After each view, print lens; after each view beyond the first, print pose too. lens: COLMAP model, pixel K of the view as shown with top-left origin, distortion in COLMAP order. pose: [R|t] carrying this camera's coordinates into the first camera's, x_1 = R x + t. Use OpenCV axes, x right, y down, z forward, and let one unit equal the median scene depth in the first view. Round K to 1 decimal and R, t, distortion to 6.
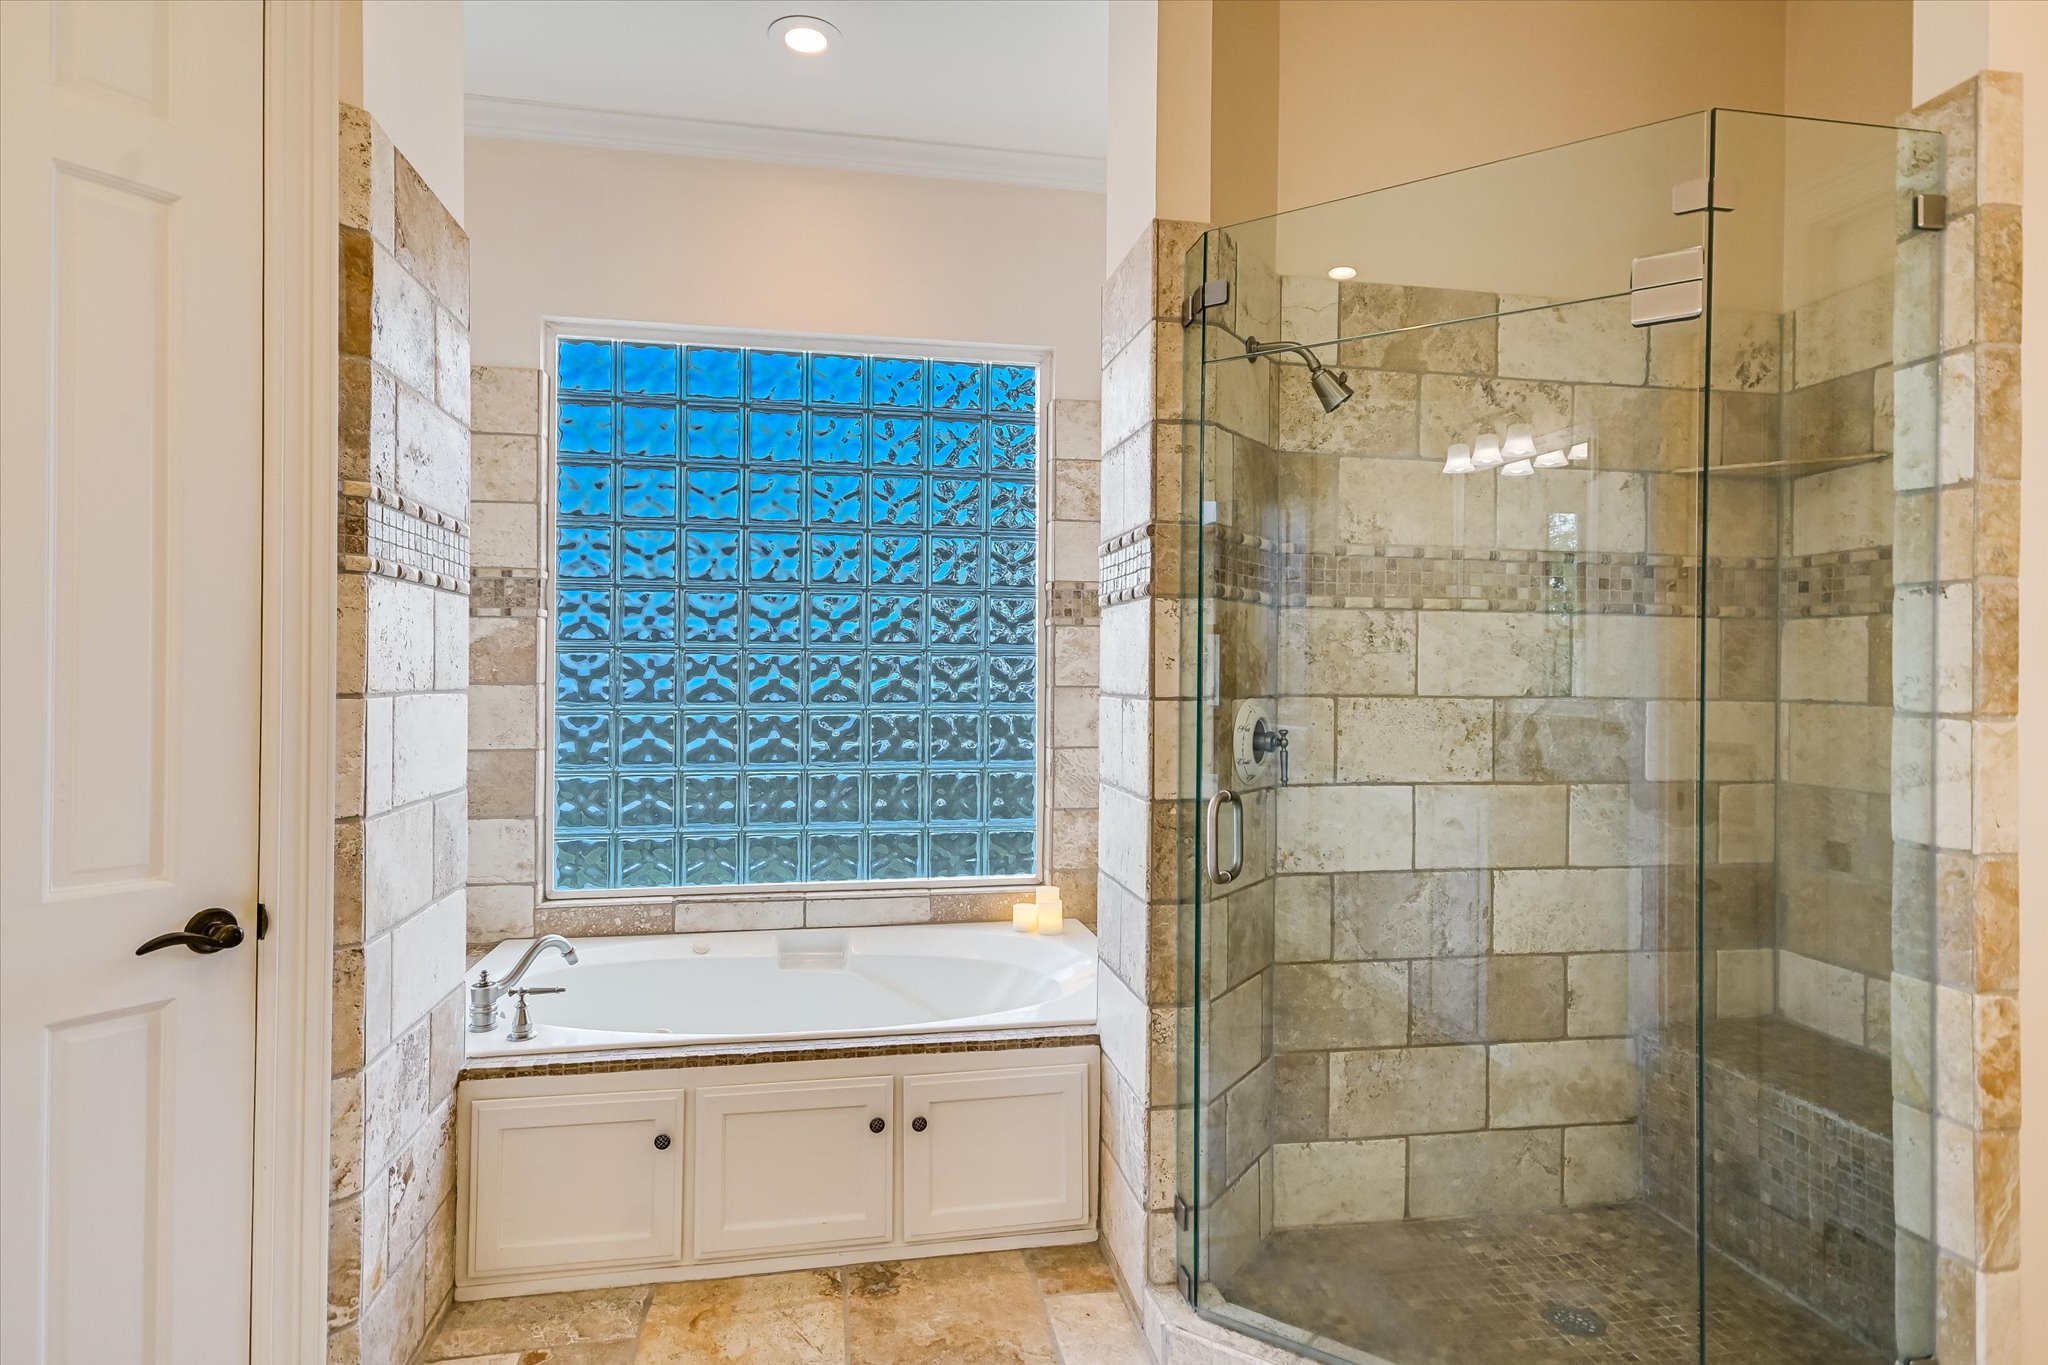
lens RADIAL K [[1017.0, 0, 1020.0], [0, 1017.0, 679.6], [0, 0, 1]] dist [0.027069, -0.011640]
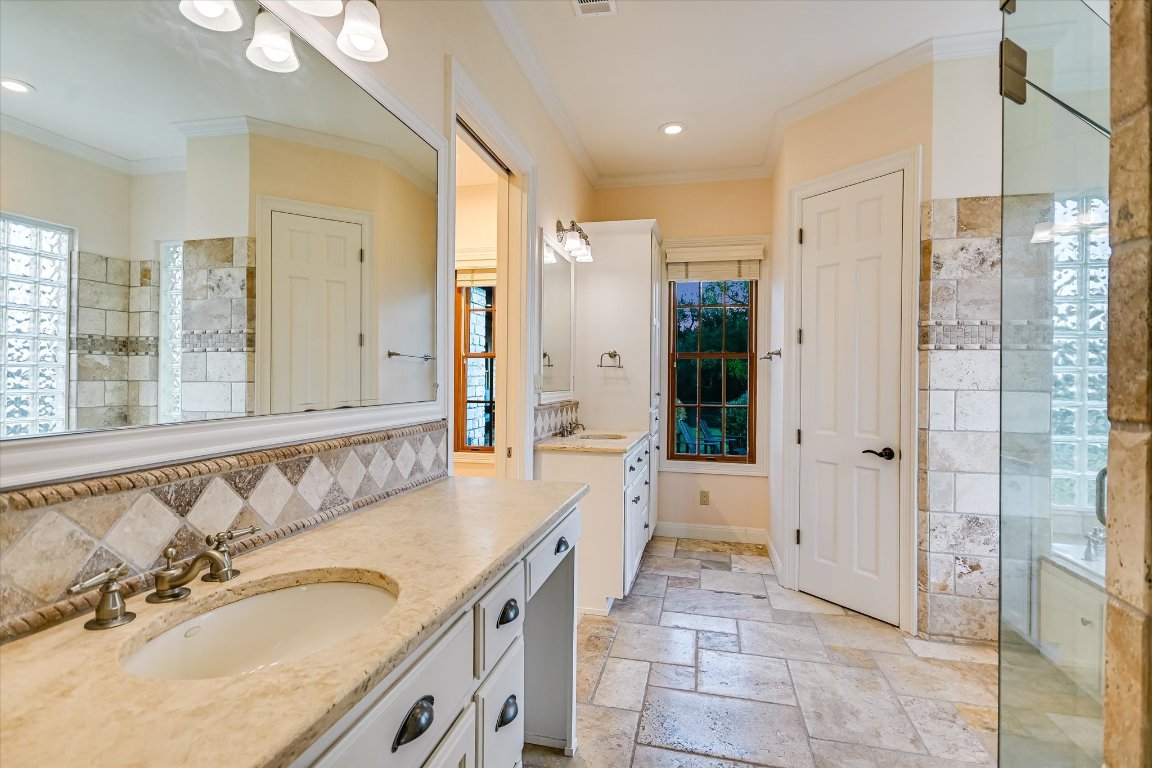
lens RADIAL K [[572.1, 0, 575.0], [0, 572.1, 380.5], [0, 0, 1]] dist [0.027069, -0.011640]
pose [[-0.394960, -0.009194, -0.918652, 1.380748], [-0.016391, 0.999861, -0.002960, 0.010086], [0.918552, 0.013888, -0.395056, 0.718626]]
